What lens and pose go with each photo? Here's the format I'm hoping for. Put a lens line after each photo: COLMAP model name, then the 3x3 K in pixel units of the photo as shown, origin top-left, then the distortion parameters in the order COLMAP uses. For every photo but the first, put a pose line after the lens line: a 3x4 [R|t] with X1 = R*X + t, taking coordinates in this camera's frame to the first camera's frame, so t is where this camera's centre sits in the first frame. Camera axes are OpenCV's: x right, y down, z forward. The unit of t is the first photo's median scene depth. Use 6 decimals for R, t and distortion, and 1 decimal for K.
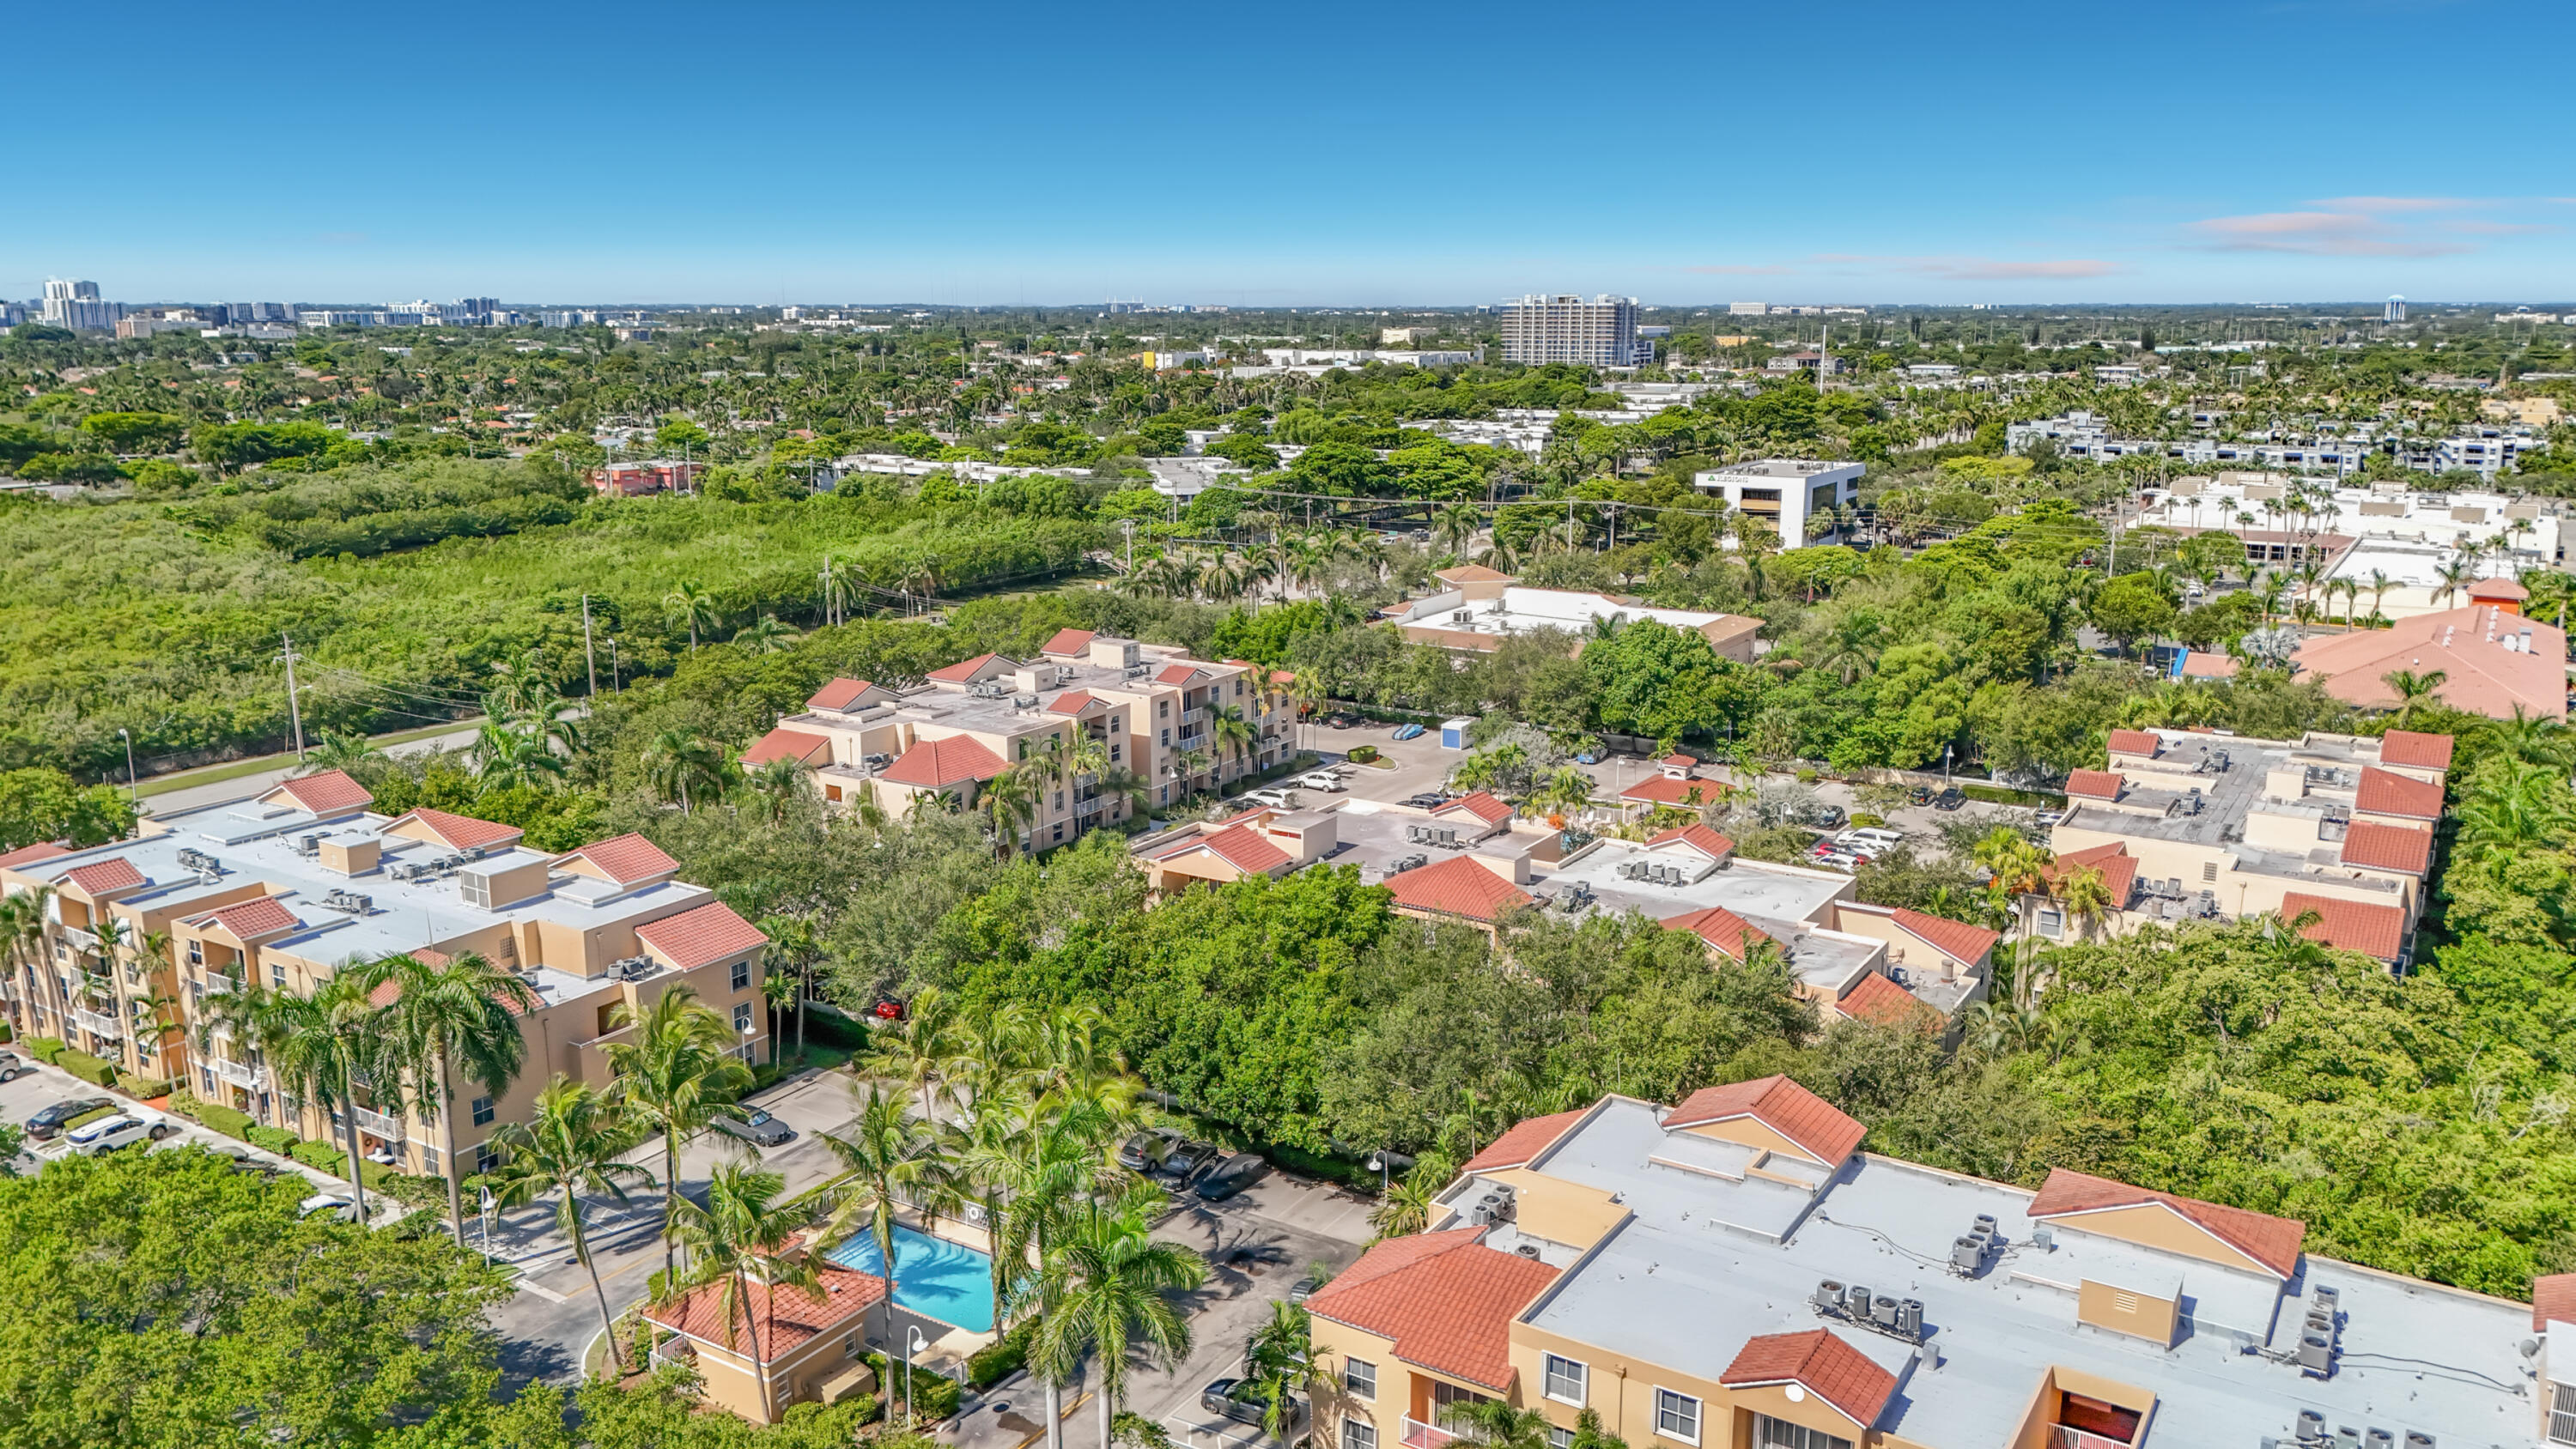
lens RADIAL K [[1969.8, 0, 1287.1], [0, 1969.8, 729.7], [0, 0, 1]] dist [0.067708, -0.093756]
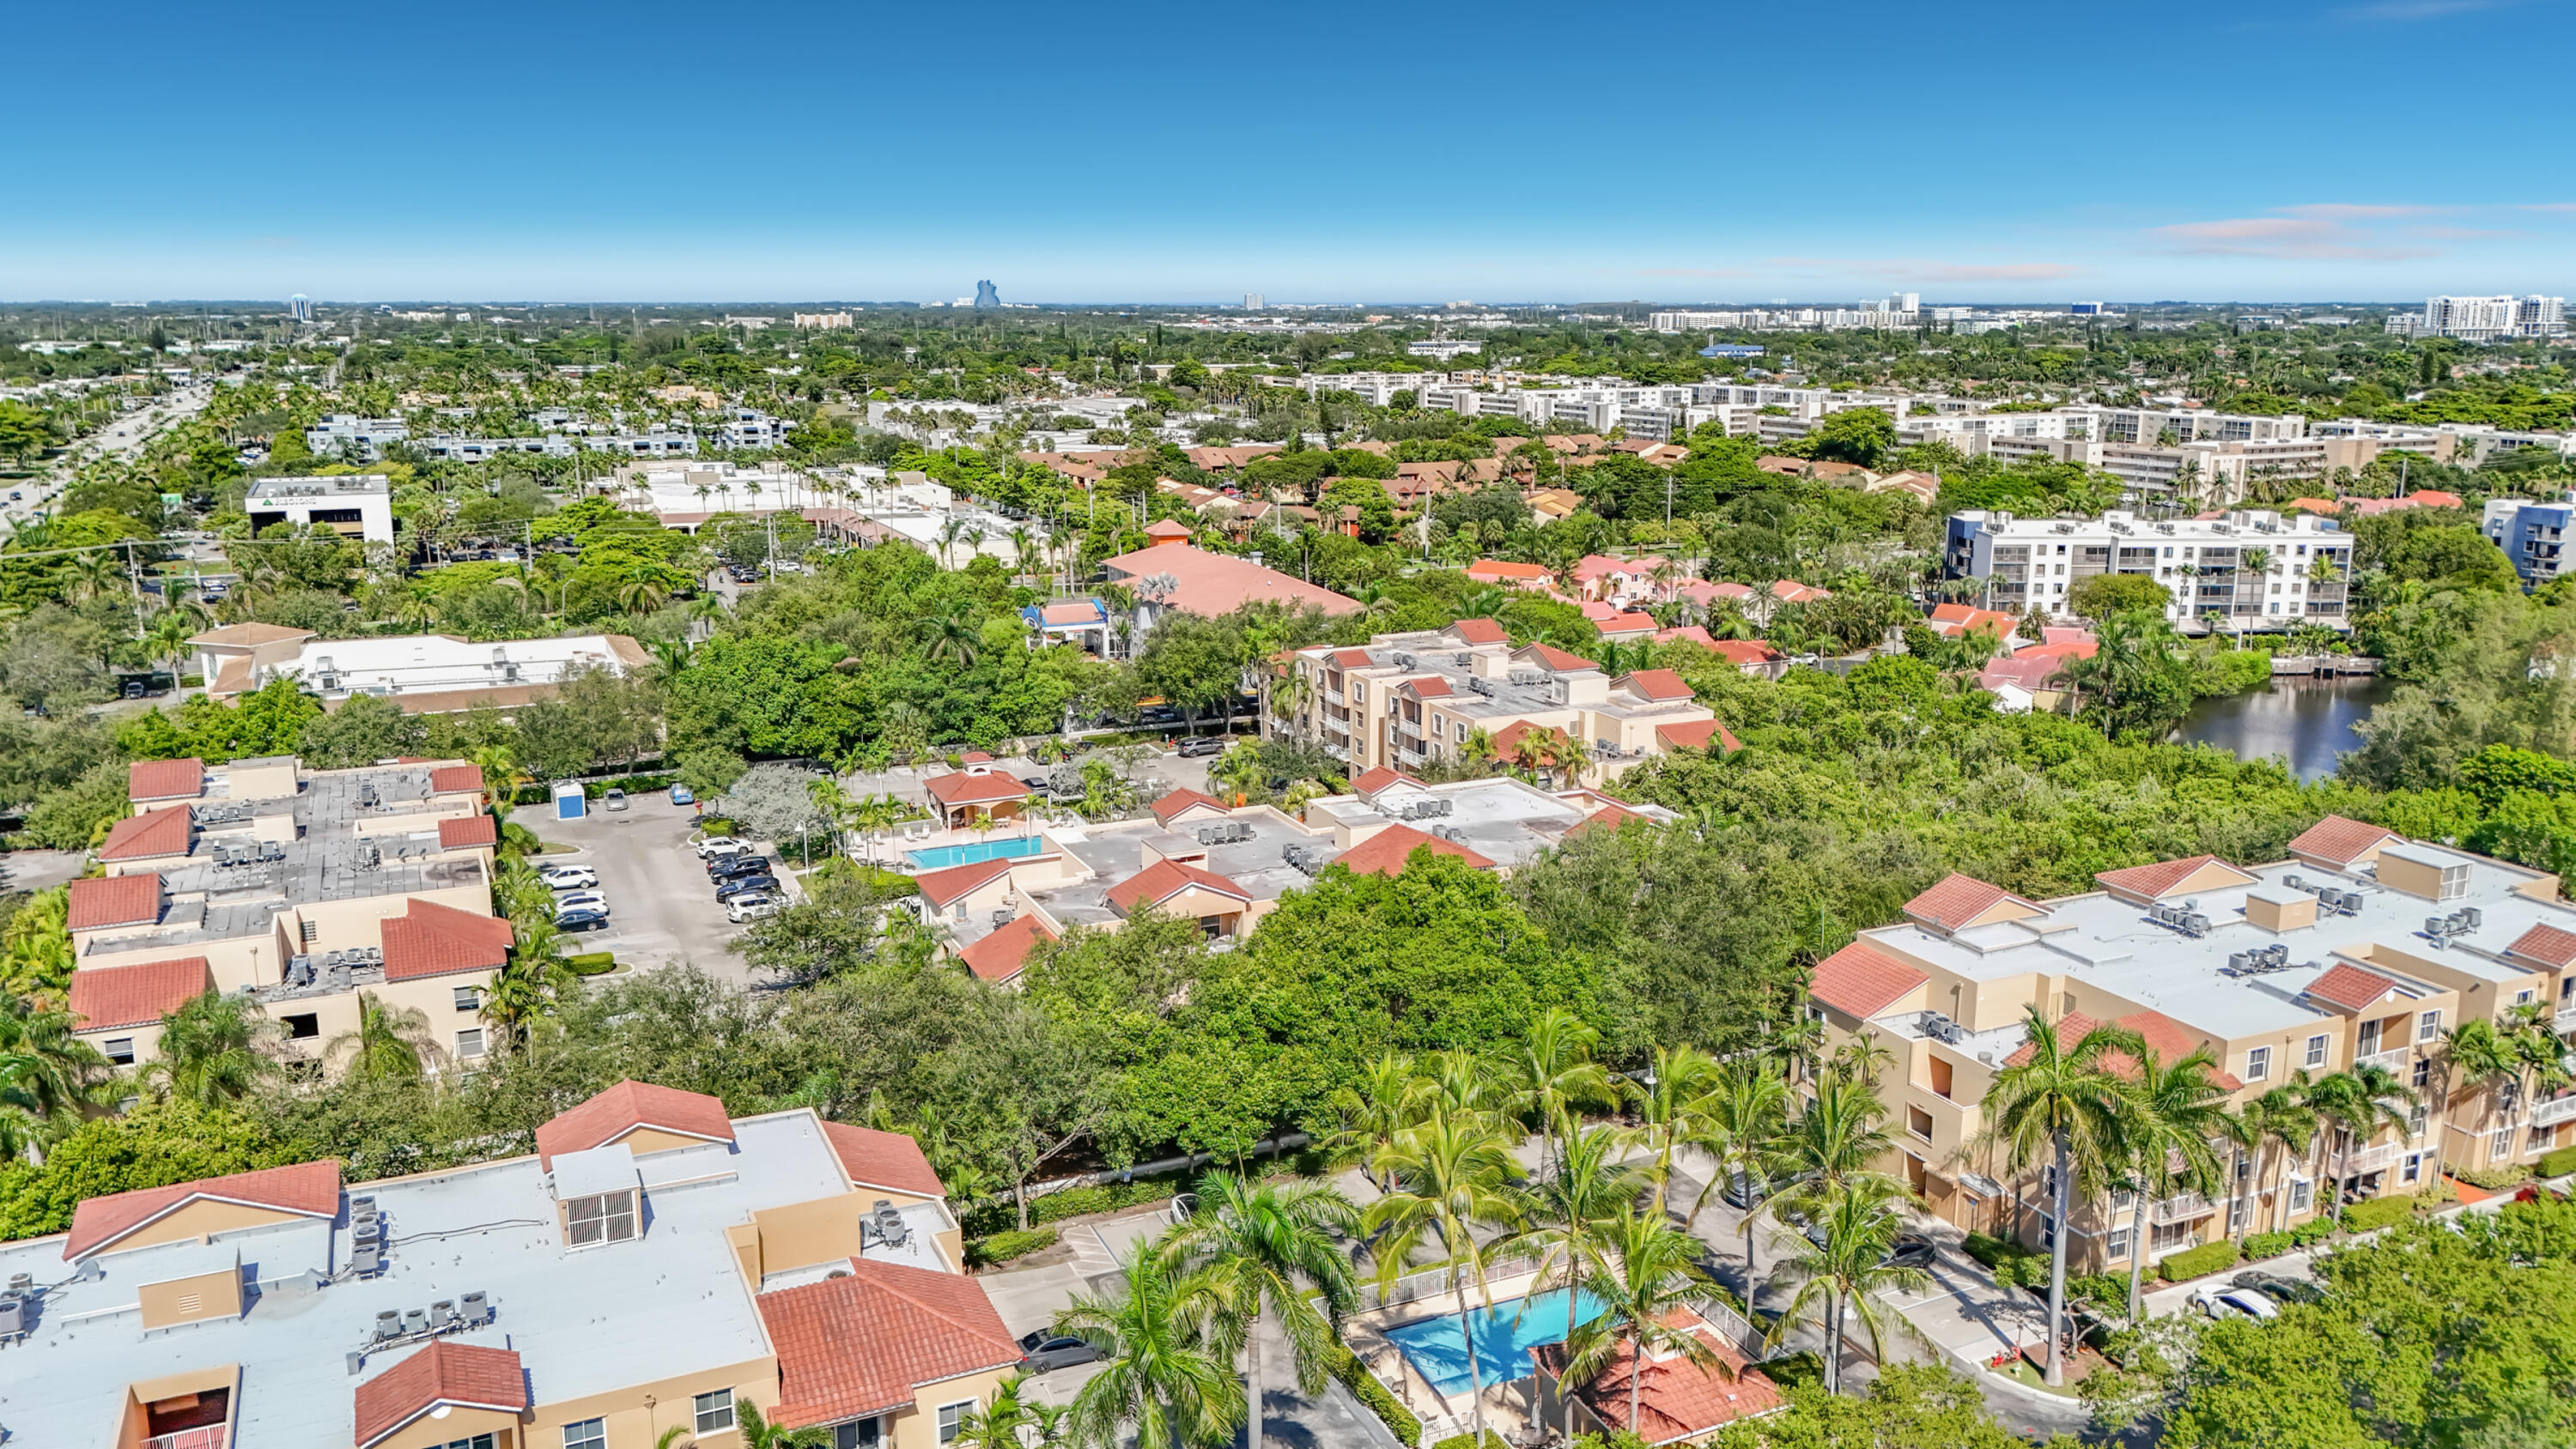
lens RADIAL K [[1969.8, 0, 1287.1], [0, 1969.8, 729.7], [0, 0, 1]] dist [0.067708, -0.093756]
pose [[0.534818, -0.177836, 0.826041, -0.479859], [0.177619, 0.979420, 0.095858, -0.058695], [-0.826088, 0.095454, 0.555398, 0.275500]]
